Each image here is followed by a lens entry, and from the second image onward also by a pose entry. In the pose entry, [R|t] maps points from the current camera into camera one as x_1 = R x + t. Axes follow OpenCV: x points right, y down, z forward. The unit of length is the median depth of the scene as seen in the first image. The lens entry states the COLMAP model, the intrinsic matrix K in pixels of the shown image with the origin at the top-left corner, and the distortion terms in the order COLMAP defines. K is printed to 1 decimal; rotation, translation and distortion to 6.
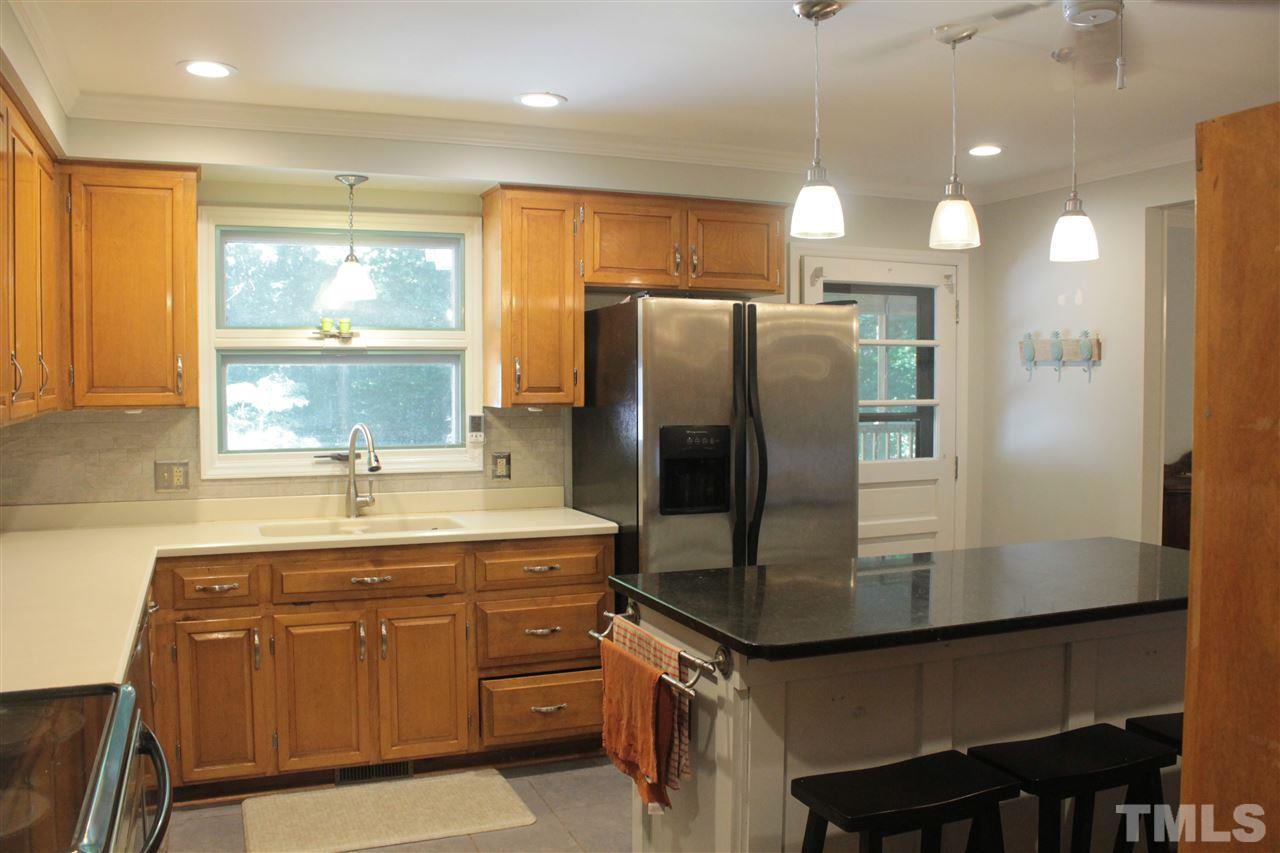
lens RADIAL K [[1073.2, 0, 640.4], [0, 1073.2, 458.9], [0, 0, 1]] dist [-0.135651, -0.000180]
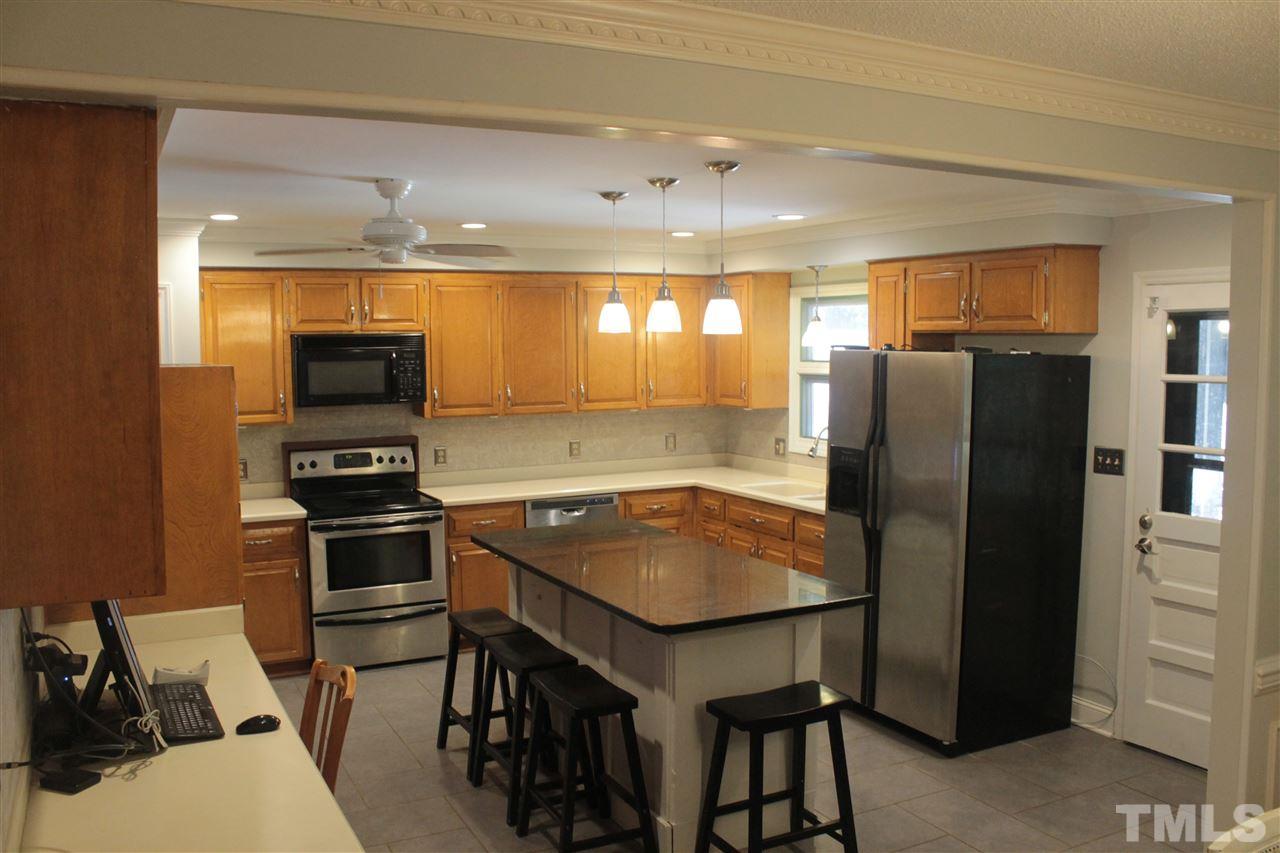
lens RADIAL K [[1083.0, 0, 640.0], [0, 1083.0, 426.5], [0, 0, 1]] dist [-0.001938, 0.000061]
pose [[0.101838, 0.072843, -0.992130, 1.298469], [-0.060054, 0.995947, 0.066959, -0.124460], [0.992987, 0.052762, 0.105800, 0.586620]]
